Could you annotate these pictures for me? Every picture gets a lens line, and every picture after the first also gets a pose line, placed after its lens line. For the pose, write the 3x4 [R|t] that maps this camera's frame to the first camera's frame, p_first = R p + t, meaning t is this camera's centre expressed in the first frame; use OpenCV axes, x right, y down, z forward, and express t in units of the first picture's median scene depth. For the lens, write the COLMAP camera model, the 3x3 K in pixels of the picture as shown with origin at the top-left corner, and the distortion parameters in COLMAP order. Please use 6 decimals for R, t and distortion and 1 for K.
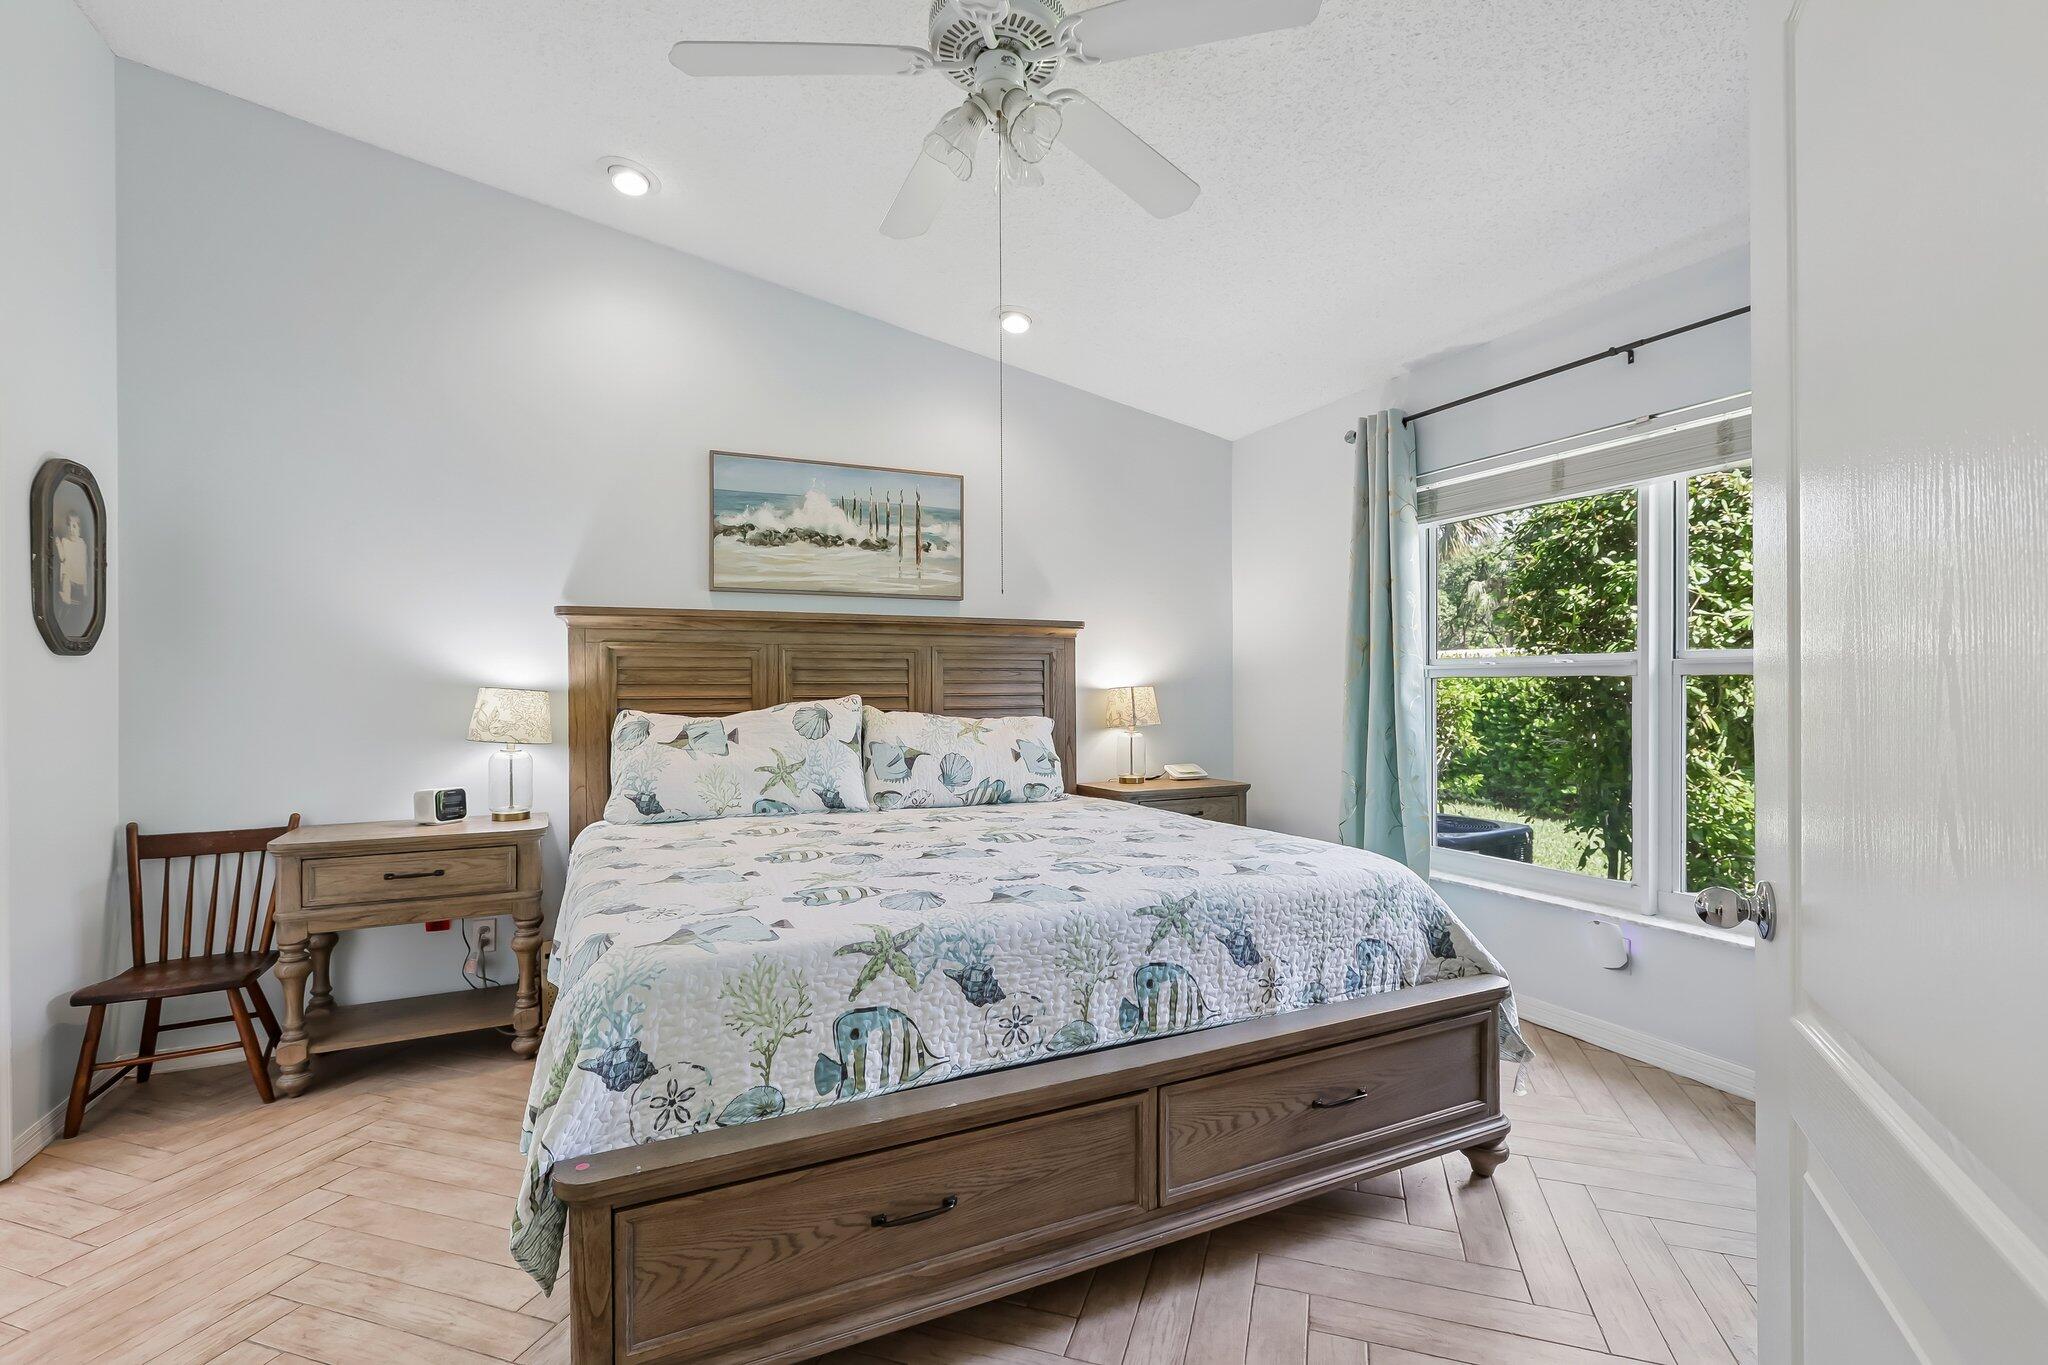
lens RADIAL K [[920.1, 0, 1027.6], [0, 920.1, 679.4], [0, 0, 1]] dist [-0.002352, 0.001398]
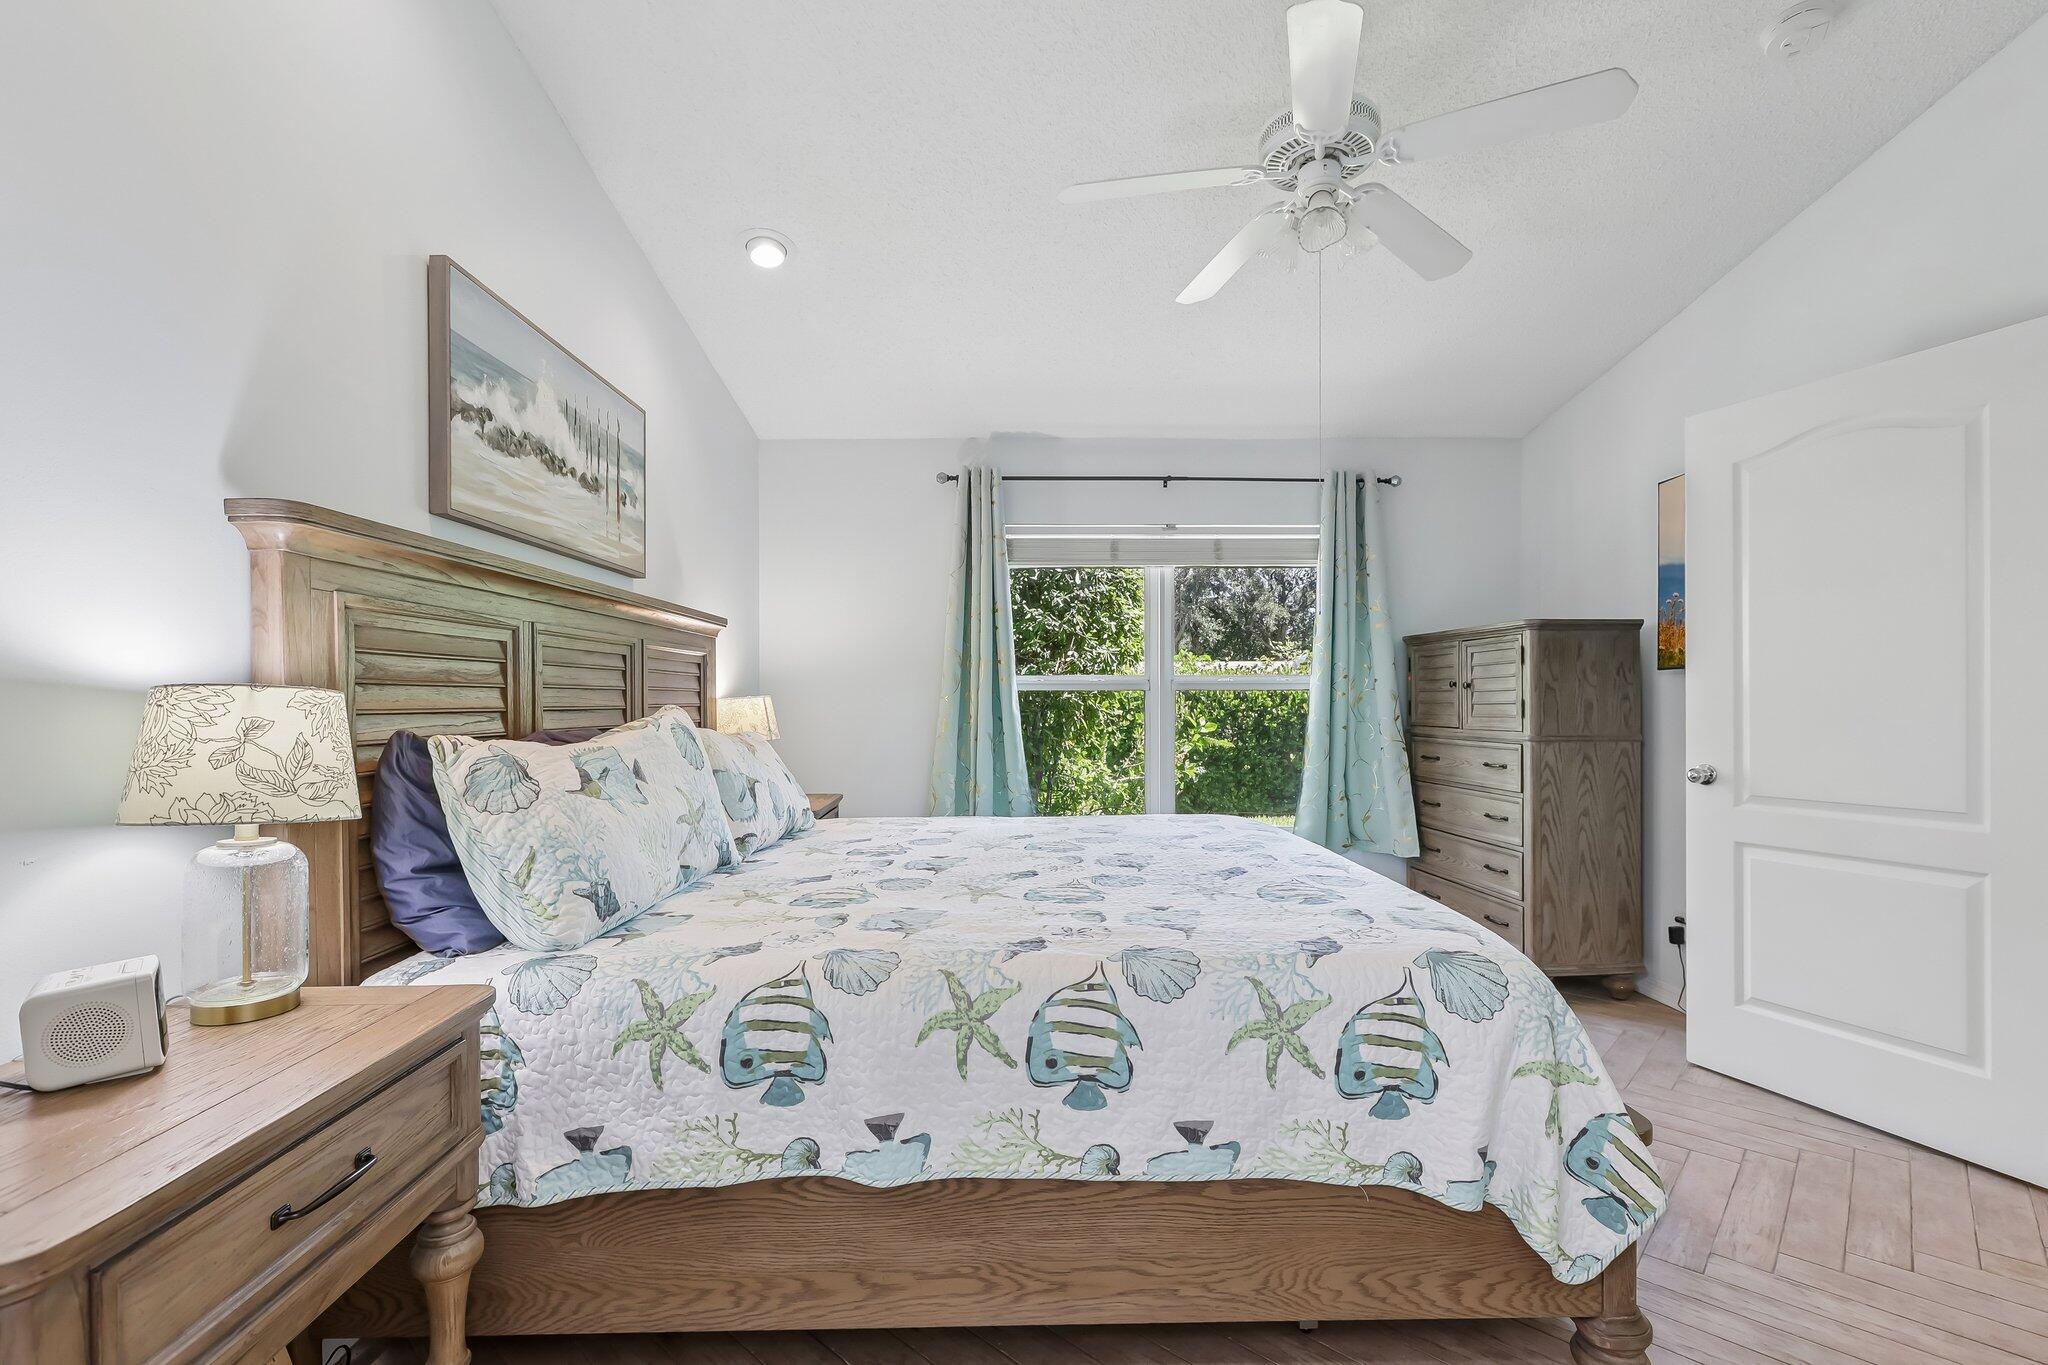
lens RADIAL K [[920.1, 0, 1024.2], [0, 920.1, 695.5], [0, 0, 1]] dist [-0.002352, 0.001398]
pose [[0.397287, 0.001092, 0.917694, -0.696569], [0.000426, 0.999999, -0.001374, 0.011709], [-0.917694, 0.000937, 0.397286, 0.461854]]
